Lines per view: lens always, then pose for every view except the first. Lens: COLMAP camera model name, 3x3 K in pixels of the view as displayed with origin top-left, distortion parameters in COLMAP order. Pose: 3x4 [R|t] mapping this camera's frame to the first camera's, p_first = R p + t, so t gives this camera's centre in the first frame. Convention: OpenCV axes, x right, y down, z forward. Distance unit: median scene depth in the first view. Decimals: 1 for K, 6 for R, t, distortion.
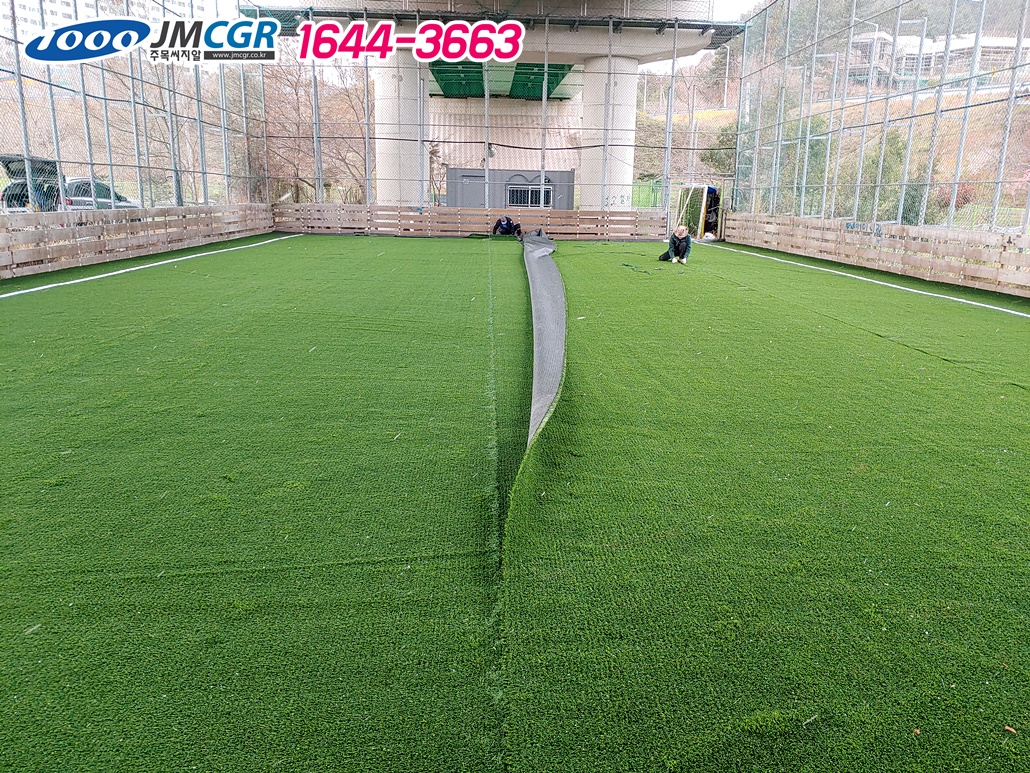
lens RADIAL K [[805.7, 0, 516.9], [0, 805.7, 385.3], [0, 0, 1]] dist [0.006950, -0.021402]
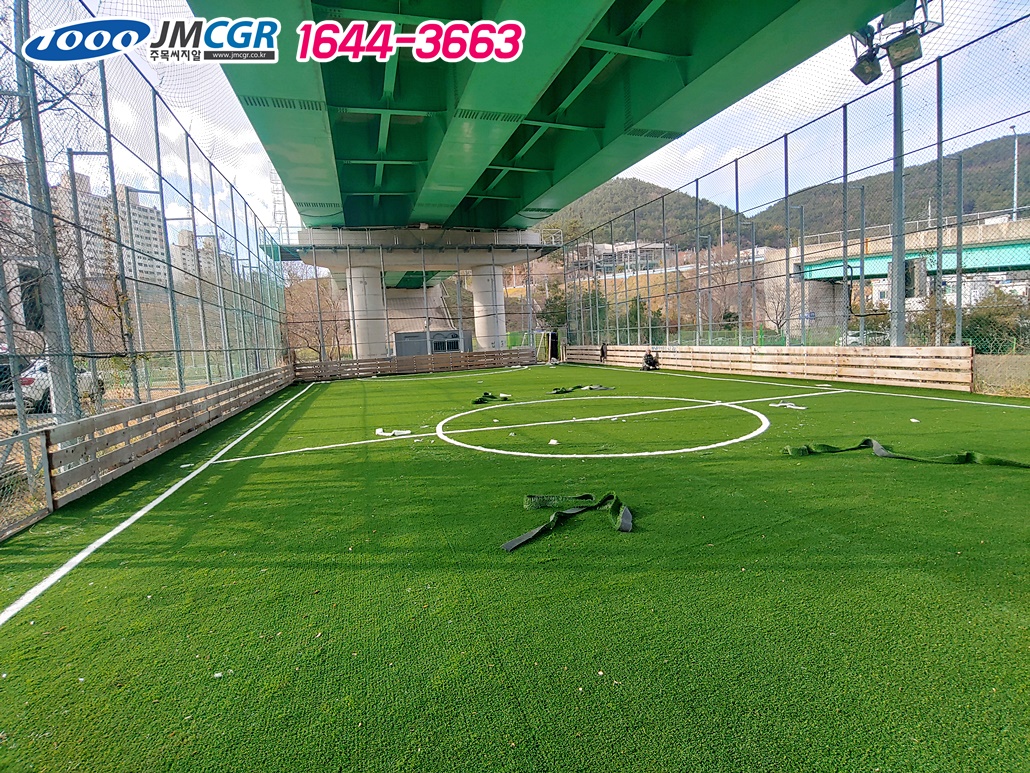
lens RADIAL K [[500.3, 0, 520.5], [0, 500.3, 379.6], [0, 0, 1]] dist [-0.009669, -0.001918]
pose [[0.960479, -0.098726, 0.260258, -0.128795], [0.136515, 0.981893, -0.131339, -0.009066], [-0.242579, 0.161677, 0.956565, -0.024007]]
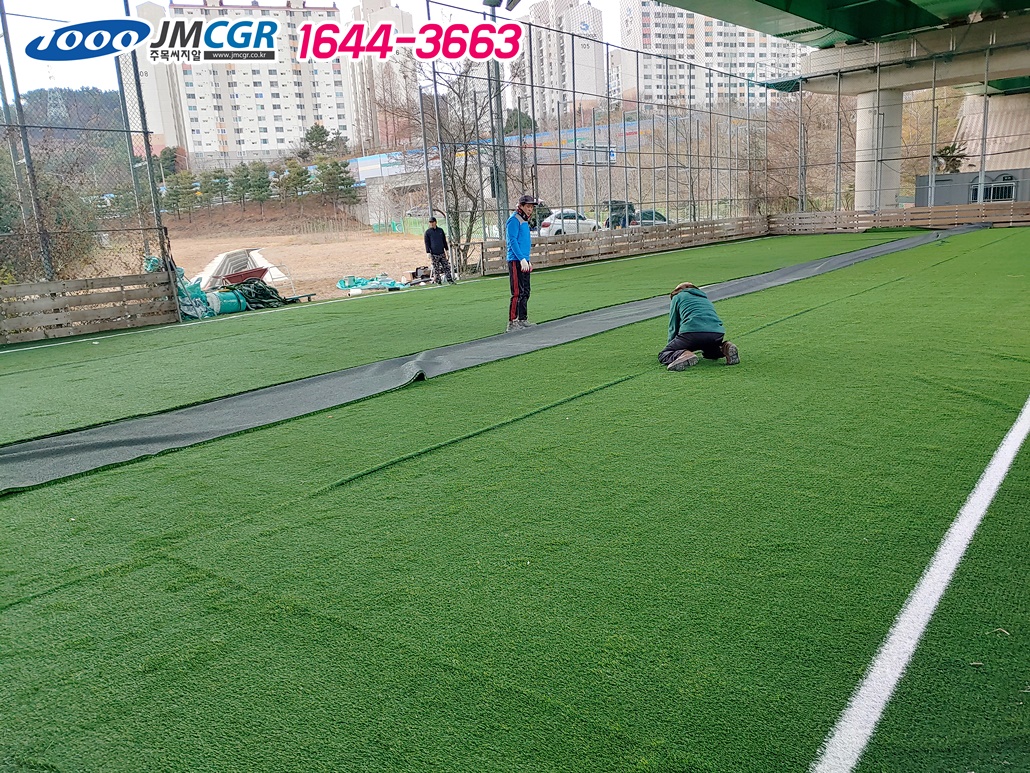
lens RADIAL K [[805.7, 0, 523.8], [0, 805.7, 394.1], [0, 0, 1]] dist [0.006950, -0.021402]
pose [[0.766489, 0.066141, -0.638843, 0.291936], [-0.068906, 0.997411, 0.020590, 0.090698], [0.638550, 0.028238, 0.769062, -0.368559]]
